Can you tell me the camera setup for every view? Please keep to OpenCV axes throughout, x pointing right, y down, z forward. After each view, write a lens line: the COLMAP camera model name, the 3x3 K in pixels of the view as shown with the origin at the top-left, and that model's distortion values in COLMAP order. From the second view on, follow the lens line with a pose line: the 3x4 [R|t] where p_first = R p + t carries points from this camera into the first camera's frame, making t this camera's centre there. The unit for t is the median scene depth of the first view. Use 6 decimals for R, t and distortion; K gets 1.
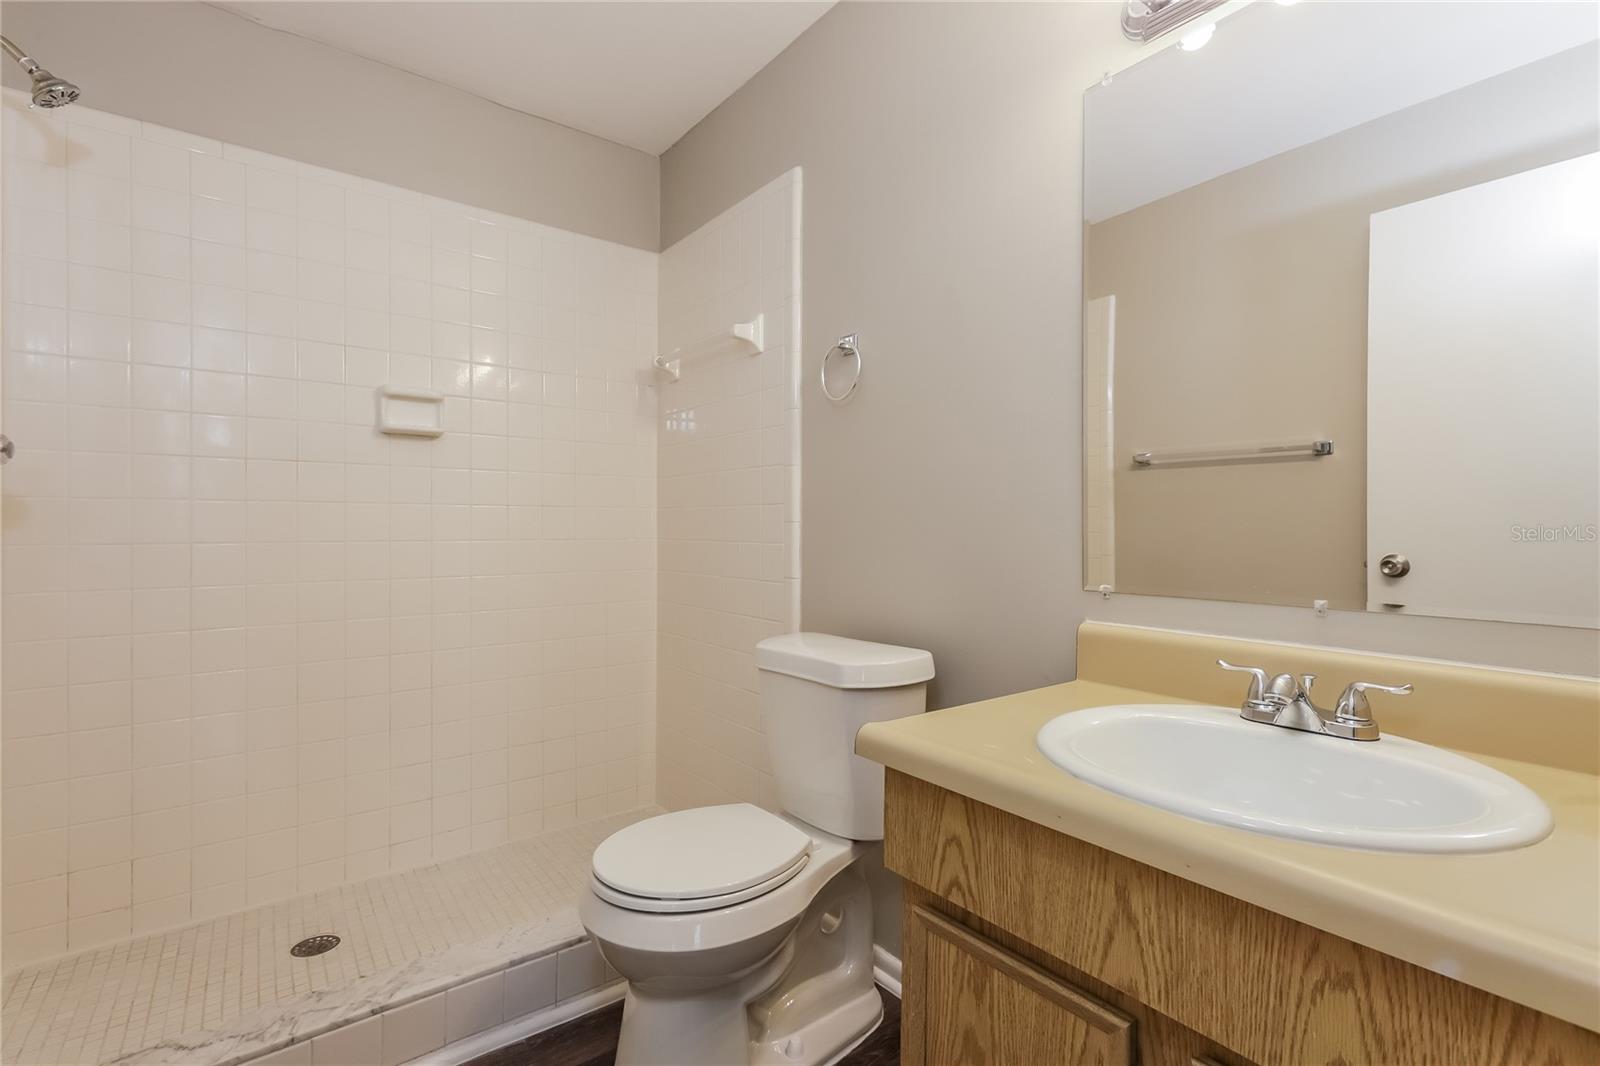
lens RADIAL K [[740.5, 0, 802.3], [0, 740.5, 520.8], [0, 0, 1]] dist [-0.000535, -0.000337]
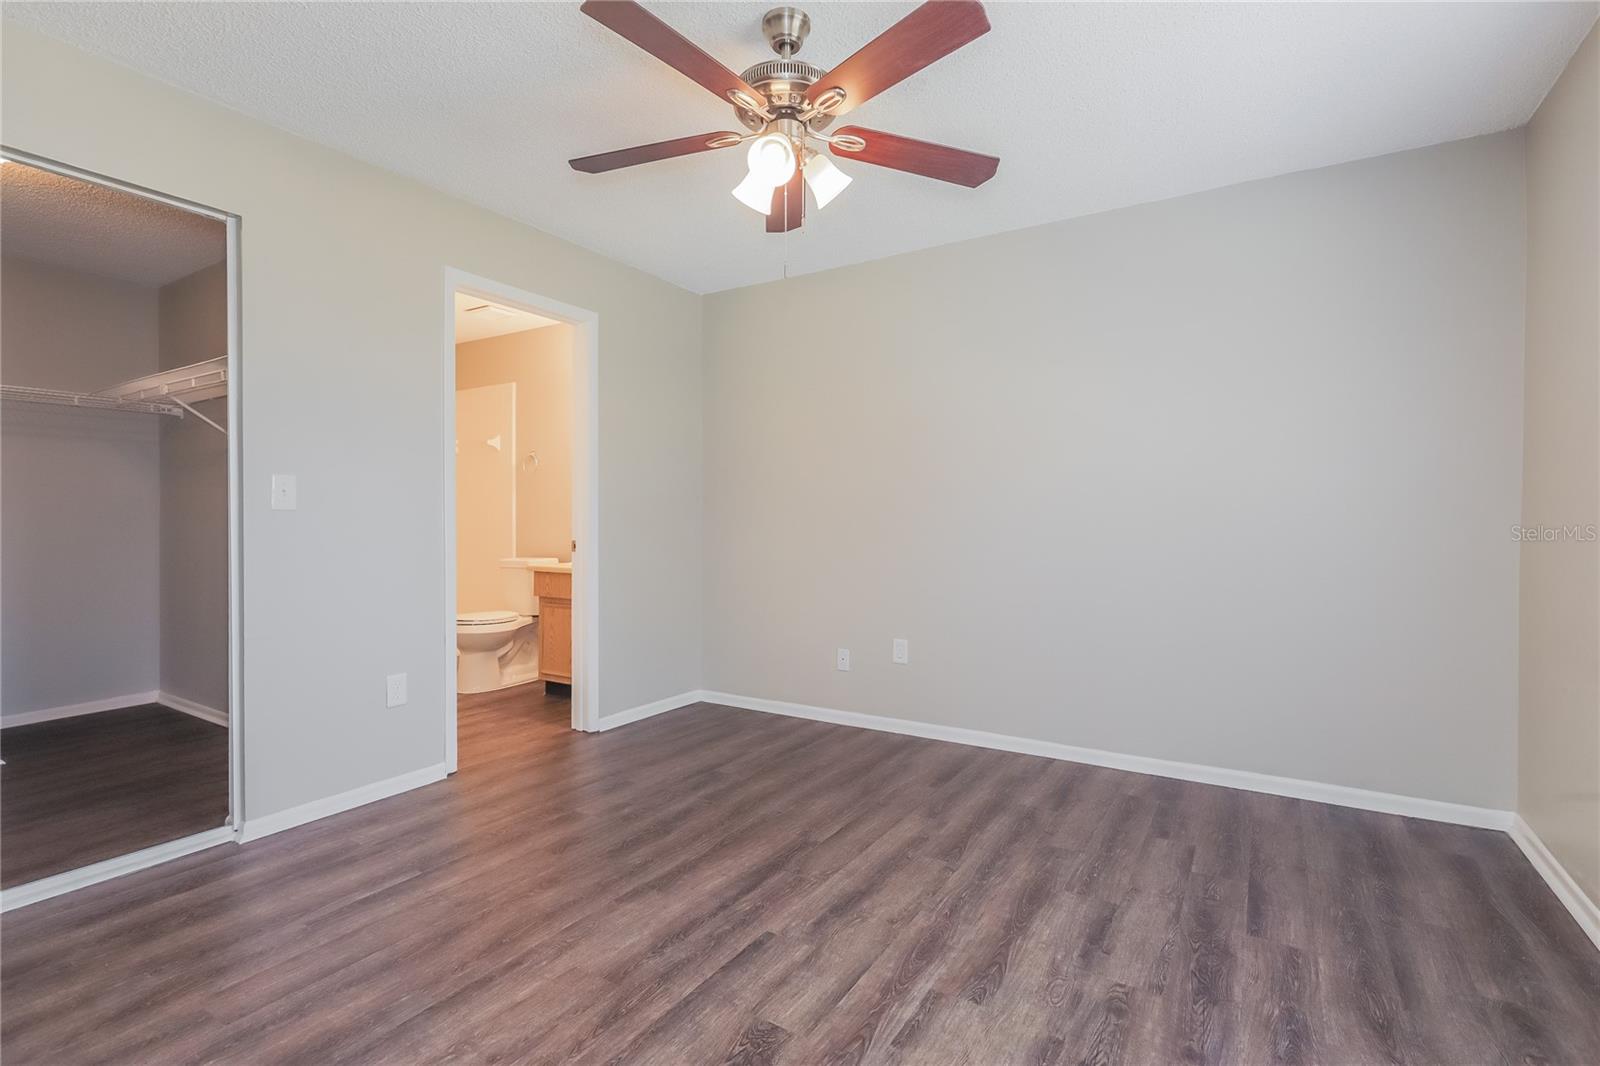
lens RADIAL K [[745.2, 0, 802.9], [0, 745.2, 528.4], [0, 0, 1]] dist [-0.001986, 0.000888]
pose [[0.936236, -0.003469, 0.351356, 0.023547], [-0.002318, 0.999869, 0.016048, -0.001359], [-0.351365, -0.015839, 0.936105, -1.845223]]
